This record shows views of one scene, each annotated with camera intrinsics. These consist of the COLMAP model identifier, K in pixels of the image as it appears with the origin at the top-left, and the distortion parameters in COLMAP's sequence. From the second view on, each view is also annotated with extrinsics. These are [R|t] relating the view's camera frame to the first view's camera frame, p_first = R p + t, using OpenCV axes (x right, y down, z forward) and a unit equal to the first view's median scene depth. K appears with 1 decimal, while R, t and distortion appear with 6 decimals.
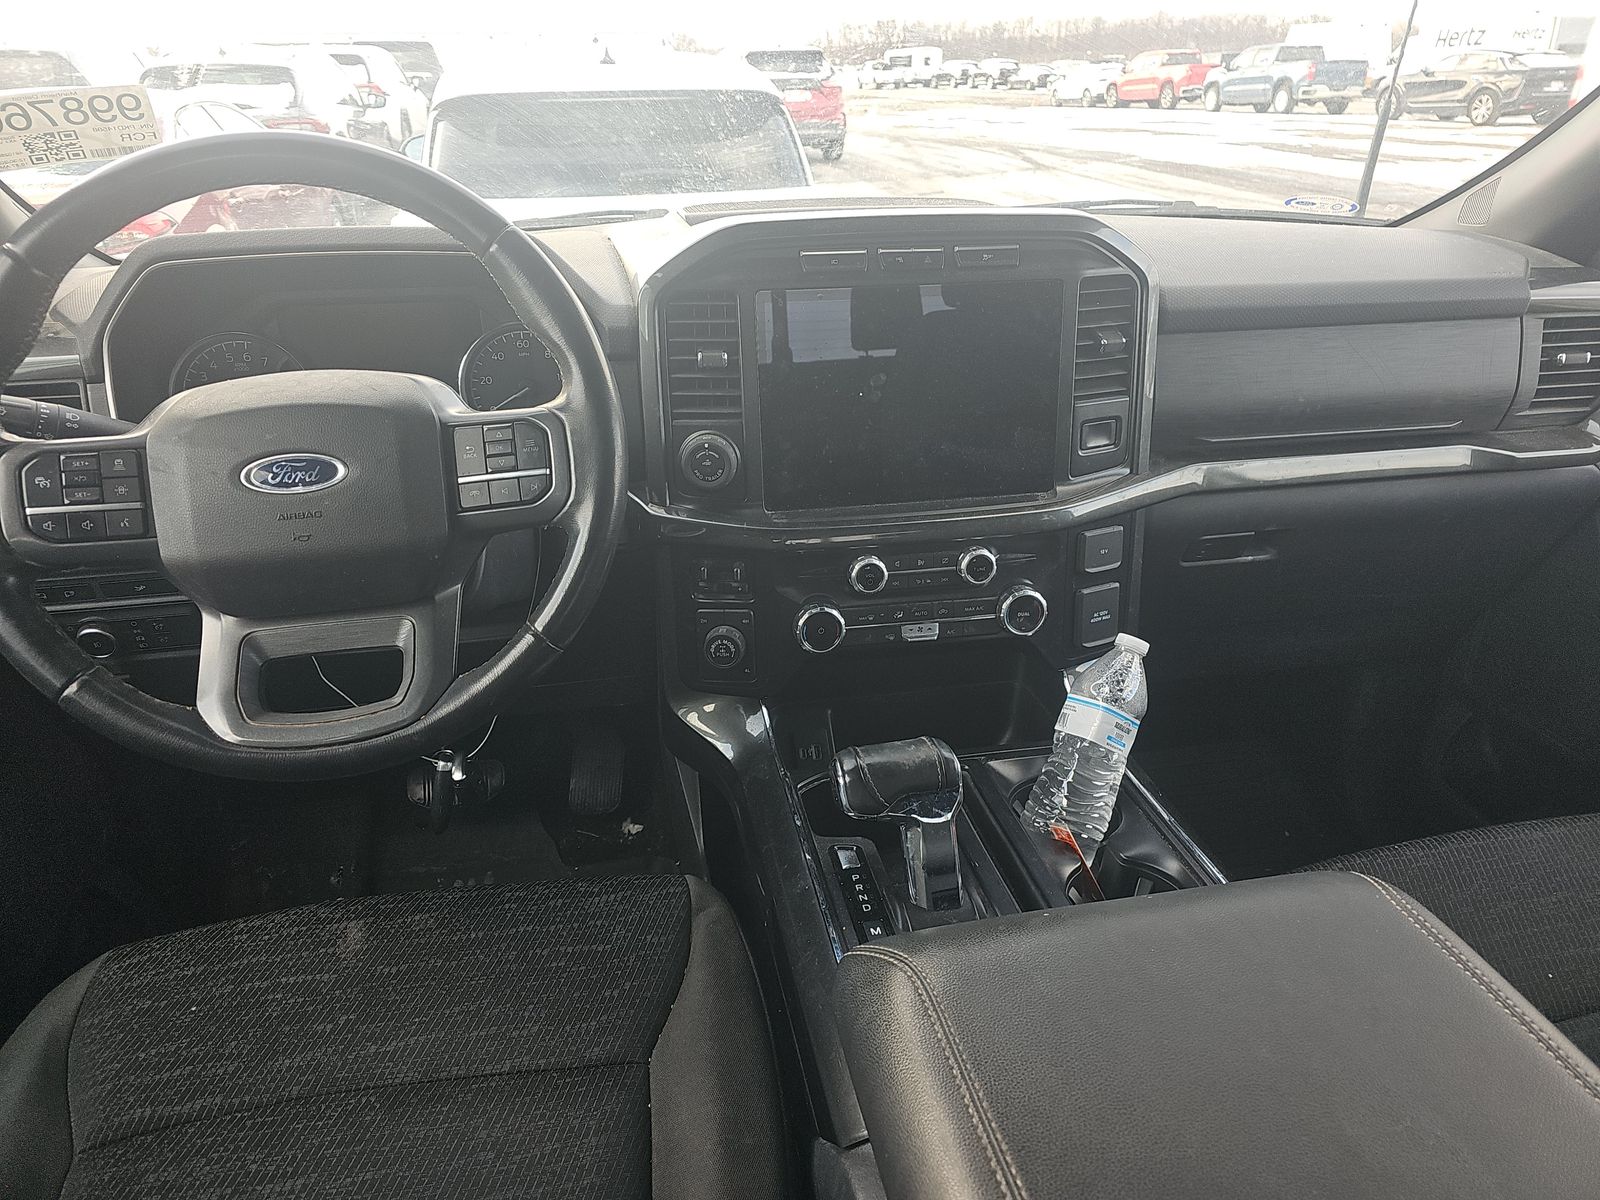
lens RADIAL K [[1091.8, 0, 804.4], [0, 1091.8, 601.0], [0, 0, 1]] dist [0.054246, -0.044224]
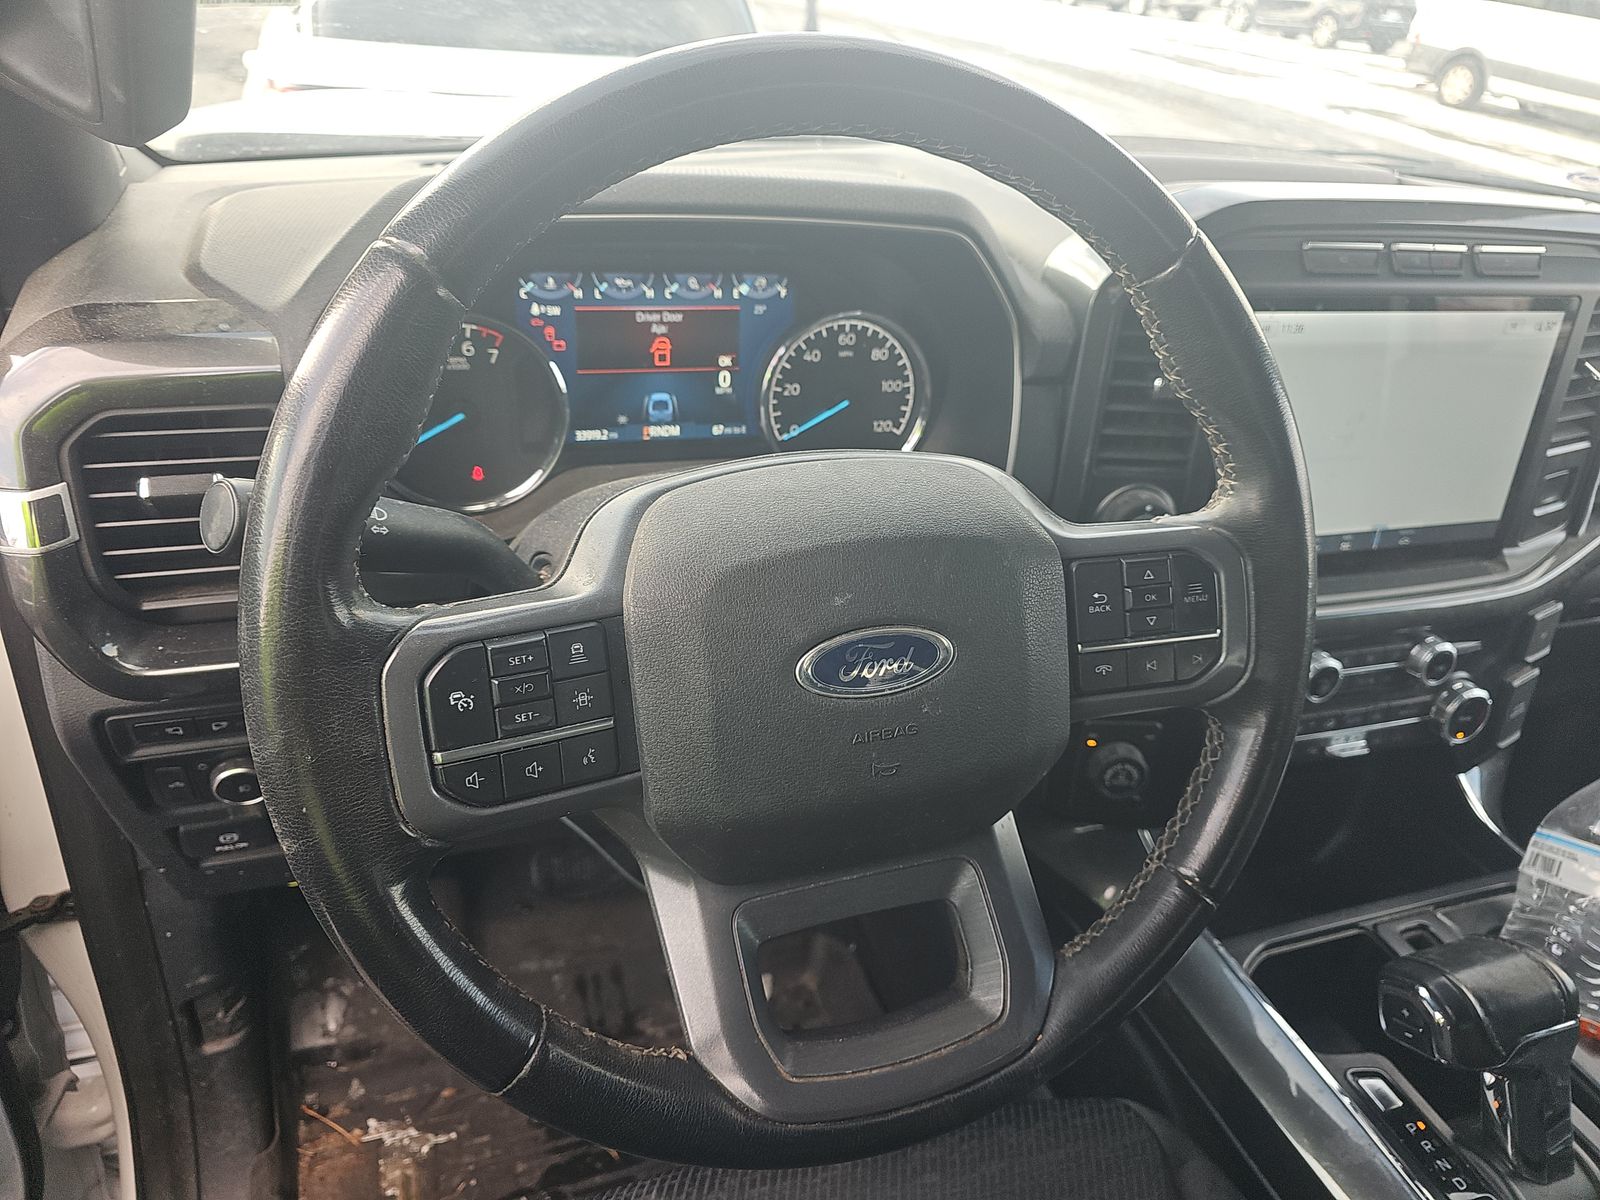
lens RADIAL K [[1102.0, 0, 800.0], [0, 1102.0, 600.0], [0, 0, 1]] dist [0.067755, -0.042275]
pose [[0.979495, -0.005198, 0.201402, -0.597957], [-0.014798, 0.995110, 0.097654, -0.197520], [-0.200925, -0.098632, 0.974629, 0.426340]]
